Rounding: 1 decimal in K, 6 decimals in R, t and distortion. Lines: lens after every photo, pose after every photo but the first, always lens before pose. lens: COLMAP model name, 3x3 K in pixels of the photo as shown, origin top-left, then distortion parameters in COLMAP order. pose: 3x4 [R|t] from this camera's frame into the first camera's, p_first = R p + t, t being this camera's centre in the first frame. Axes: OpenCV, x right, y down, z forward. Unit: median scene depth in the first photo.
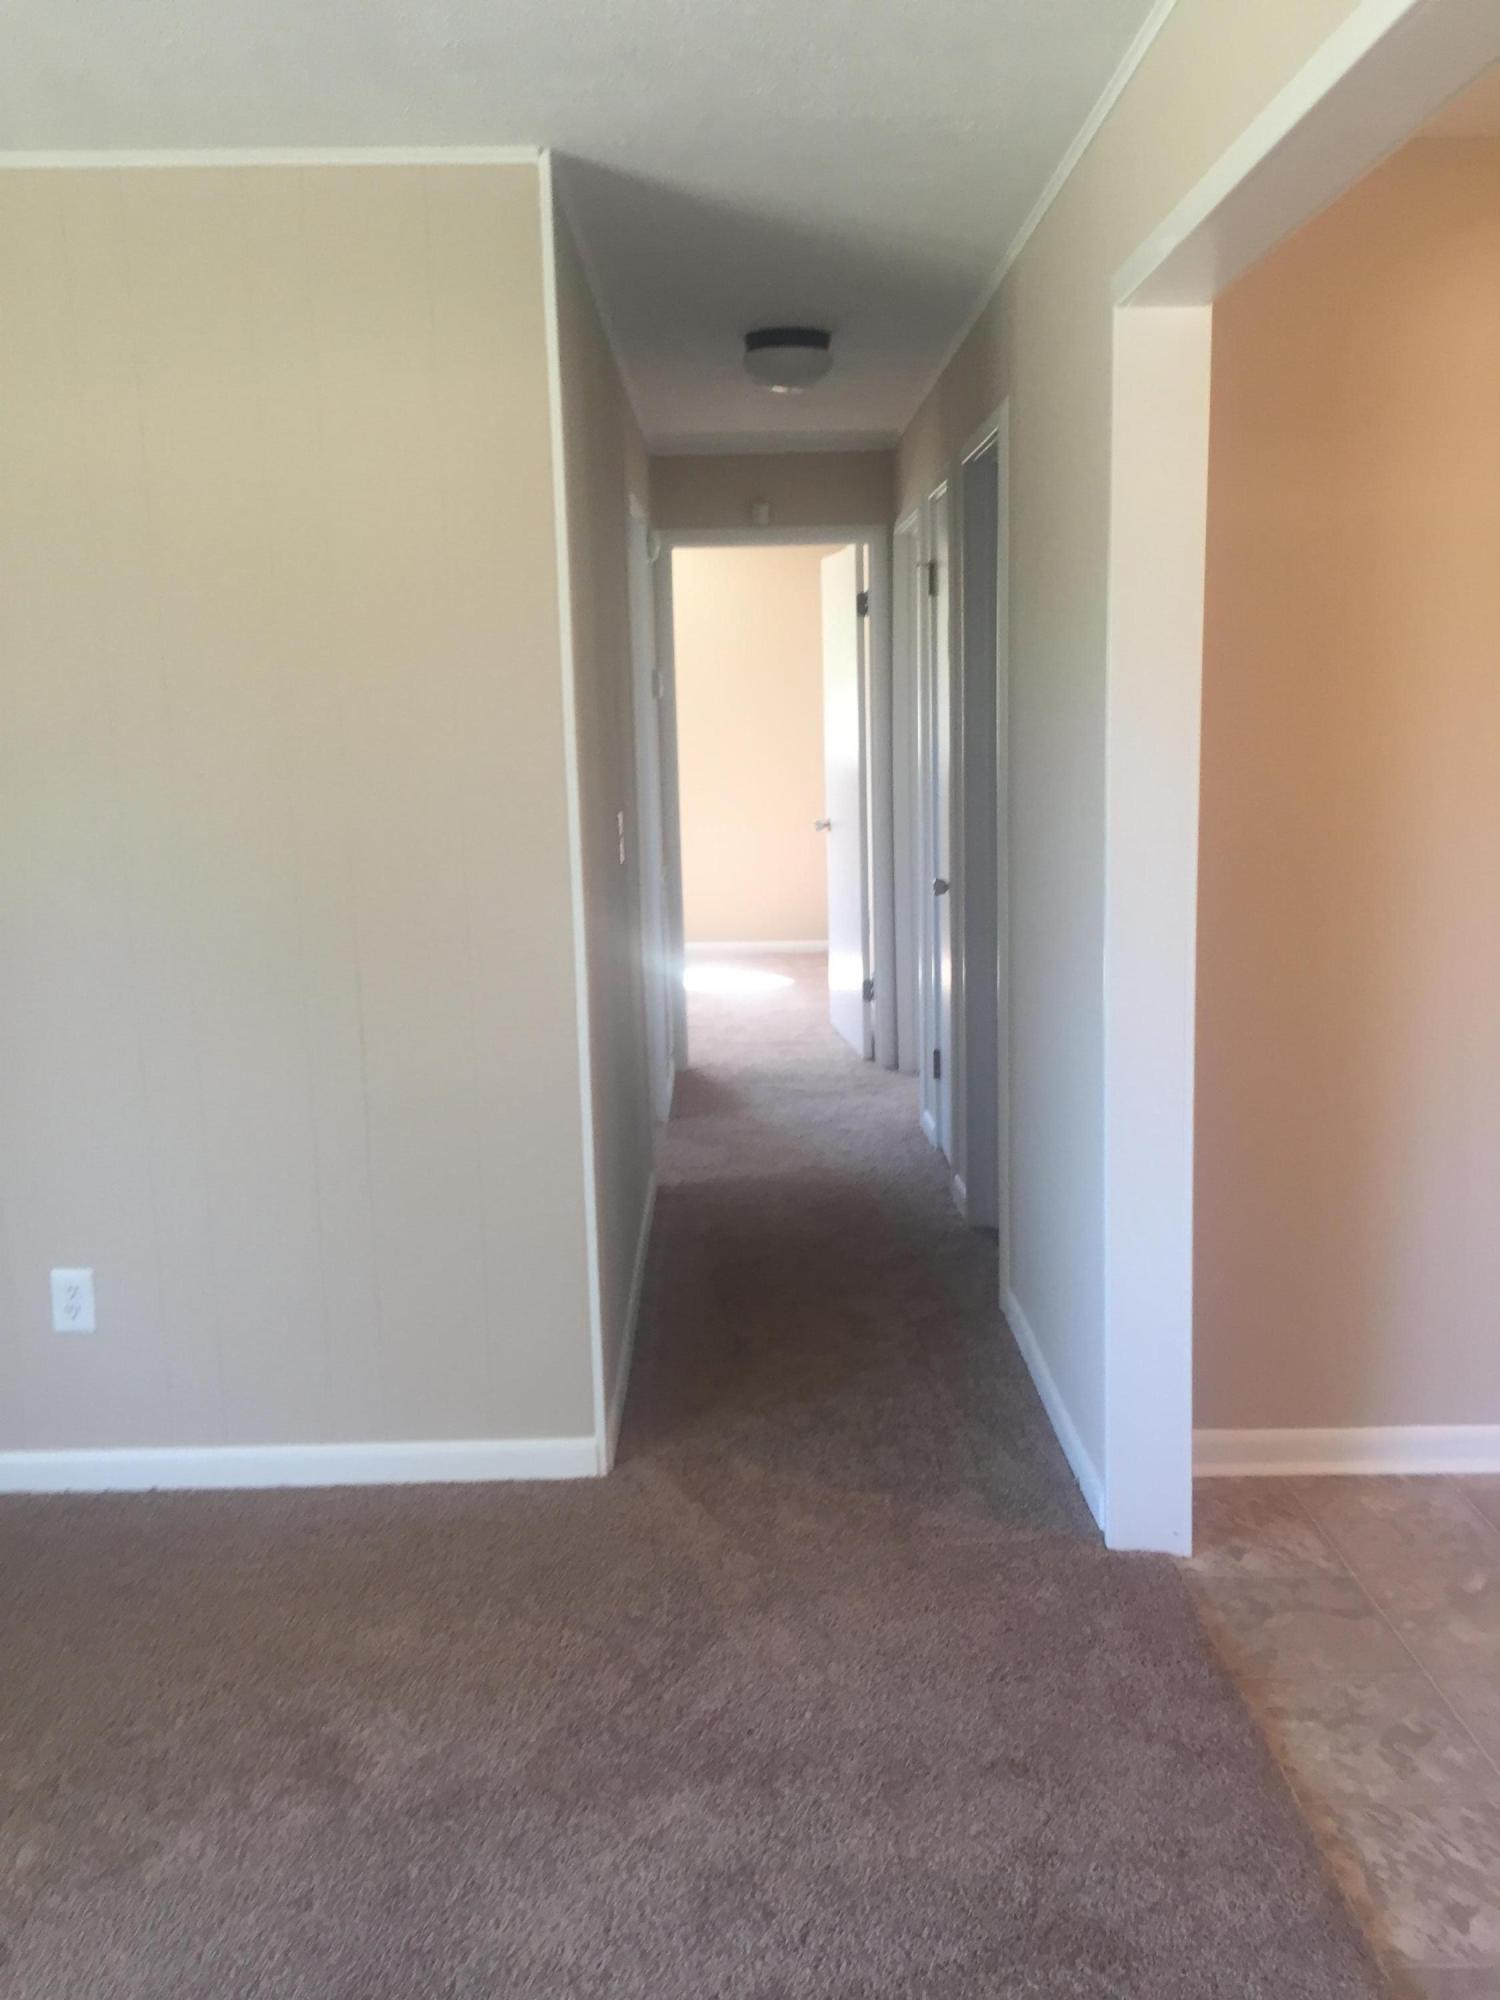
lens RADIAL K [[1740.0, 0, 750.0], [0, 1740.0, 1000.0], [0, 0, 1]] dist [0.098945, -0.144351]
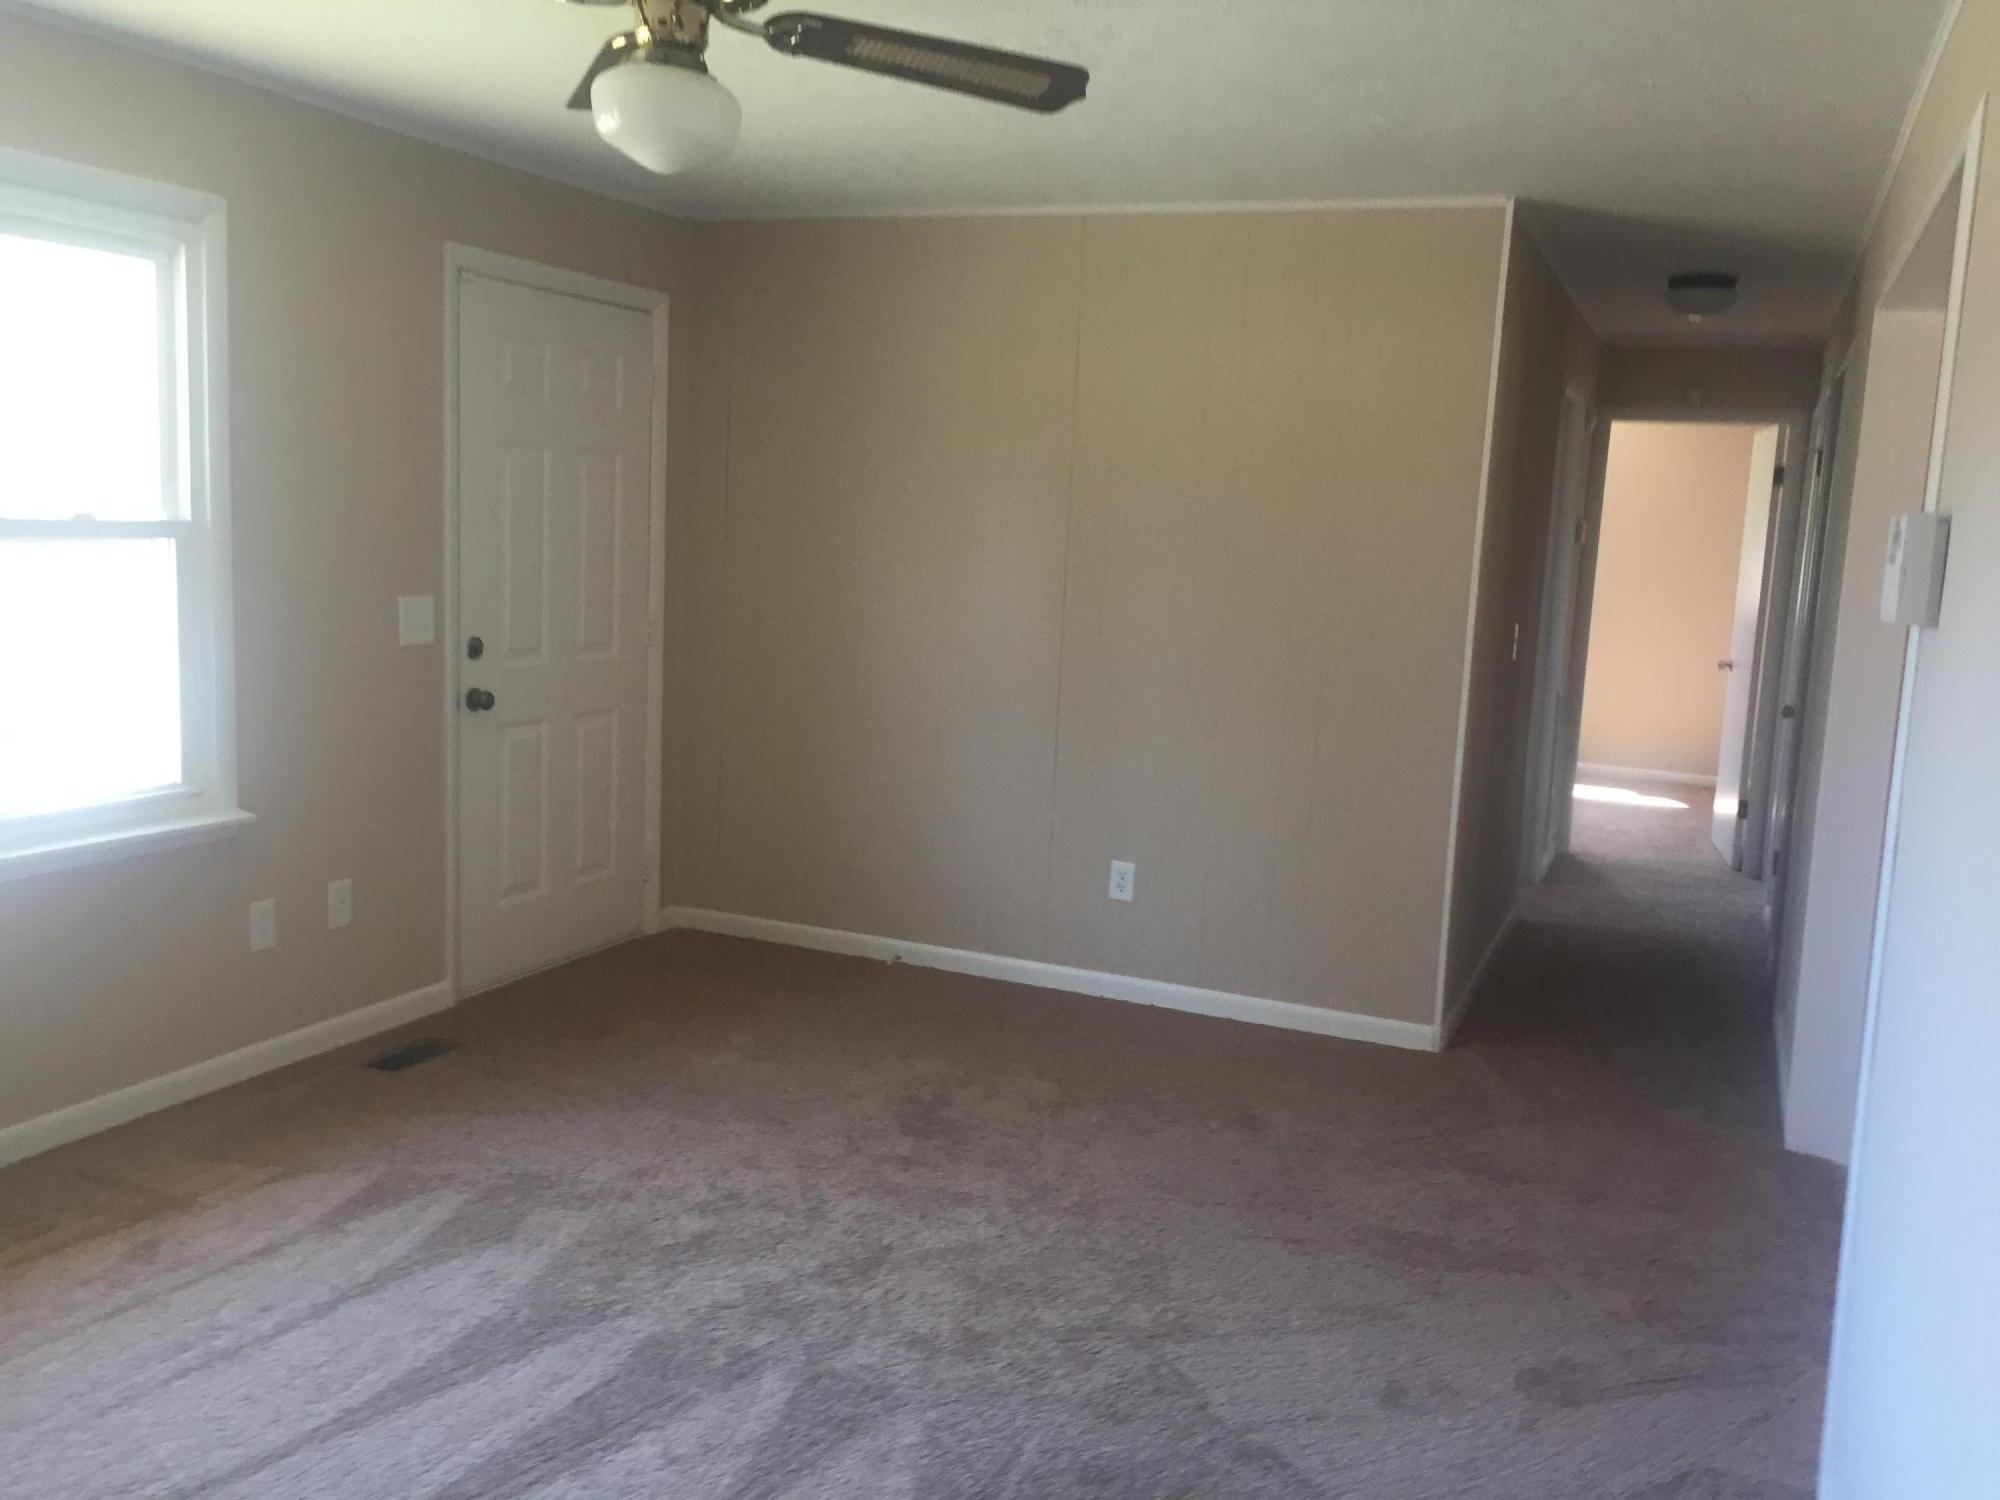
lens RADIAL K [[1740.0, 0, 991.8], [0, 1740.0, 756.4], [0, 0, 1]] dist [0.098945, -0.144351]
pose [[0.917440, 0.120307, -0.379250, 0.077860], [-0.135944, 0.990609, -0.014617, 0.068743], [0.373930, 0.064967, 0.925179, -0.402891]]
